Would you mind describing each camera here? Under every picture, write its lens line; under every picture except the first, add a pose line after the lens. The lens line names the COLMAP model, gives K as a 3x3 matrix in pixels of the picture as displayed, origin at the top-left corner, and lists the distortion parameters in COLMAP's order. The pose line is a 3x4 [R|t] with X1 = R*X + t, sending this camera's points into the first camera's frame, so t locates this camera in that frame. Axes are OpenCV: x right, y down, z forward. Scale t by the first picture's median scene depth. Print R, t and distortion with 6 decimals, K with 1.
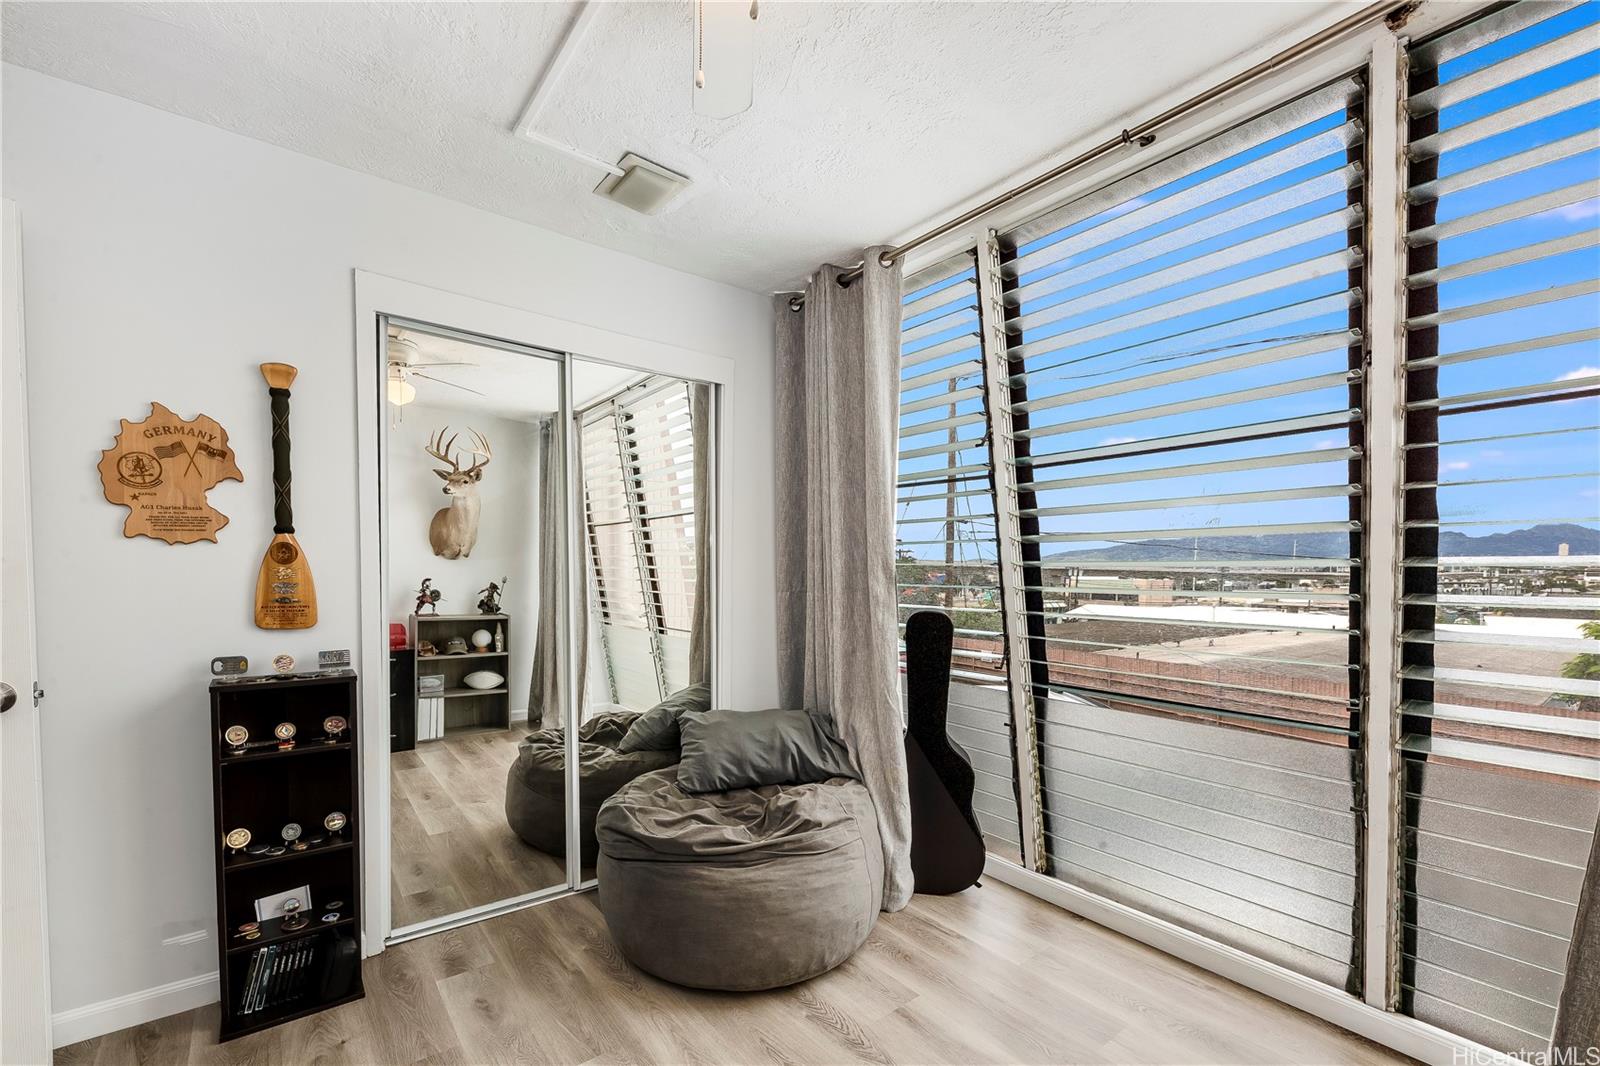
lens RADIAL K [[647.4, 0, 729.1], [0, 647.4, 599.5], [0, 0, 1]] dist [0.000747, -0.000100]
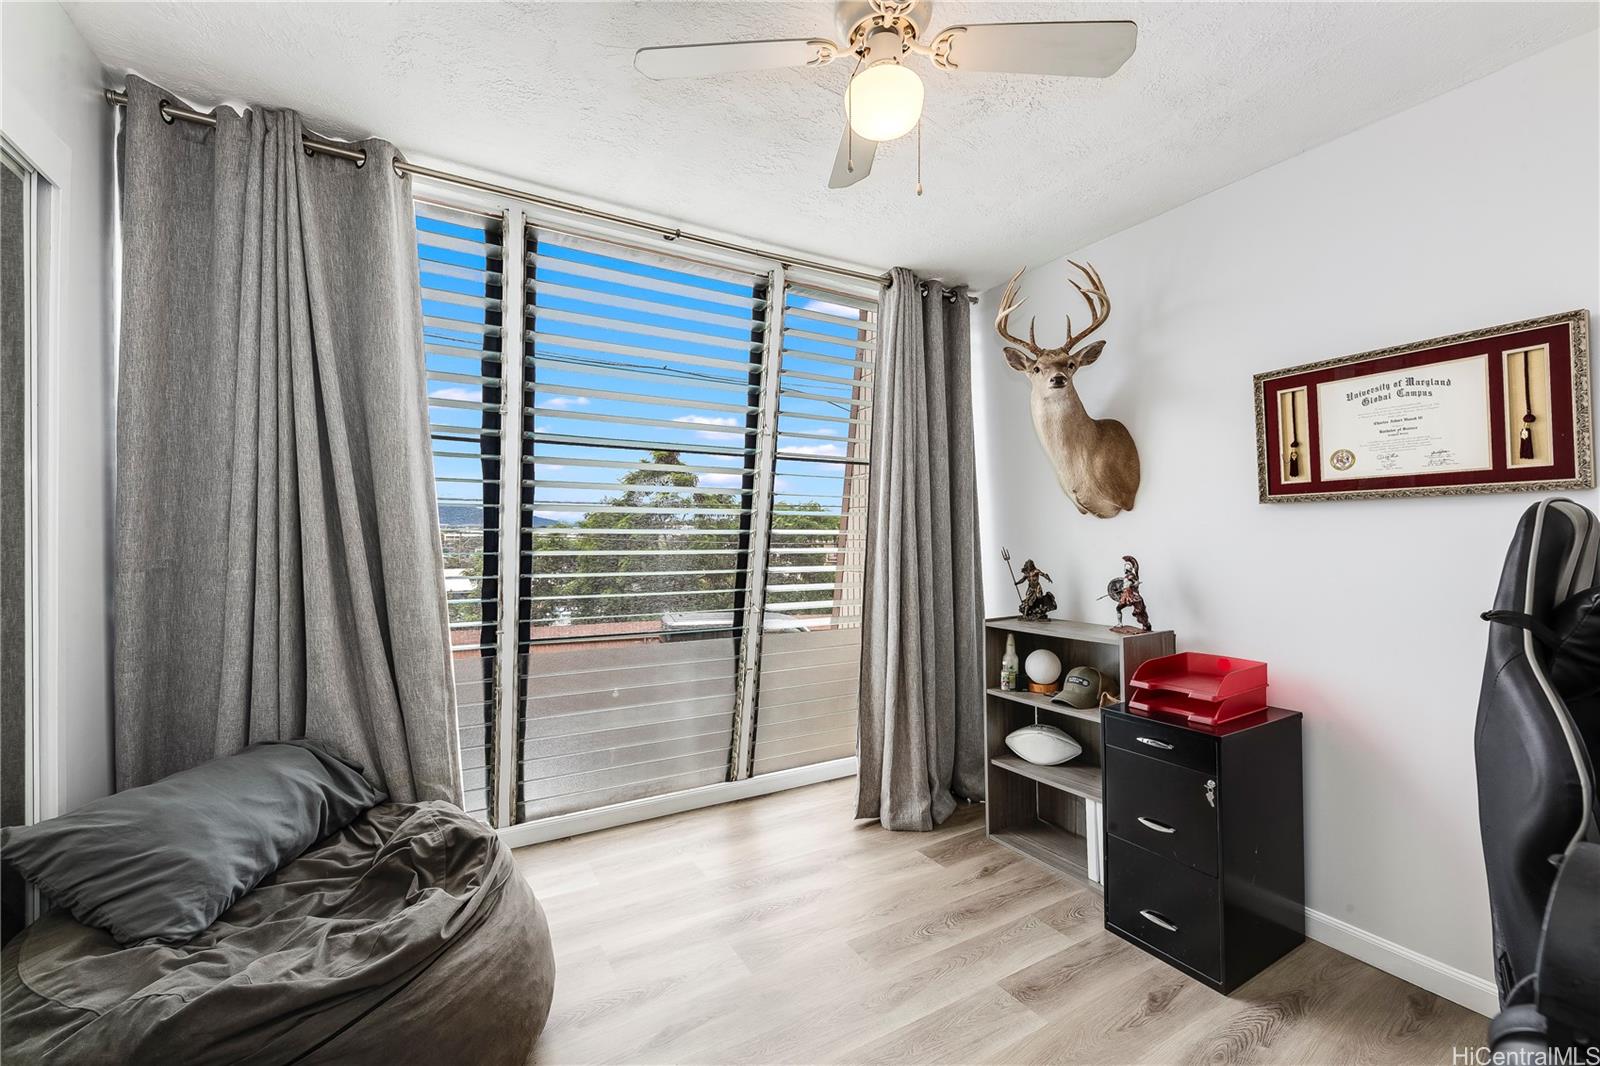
lens RADIAL K [[651.5, 0, 795.1], [0, 651.5, 546.6], [0, 0, 1]] dist [0.004037, -0.000537]
pose [[0.093825, 0.003395, 0.995583, -0.583669], [0.063422, 0.997943, -0.009380, 0.011175], [-0.993567, 0.064022, 0.093416, 0.463116]]
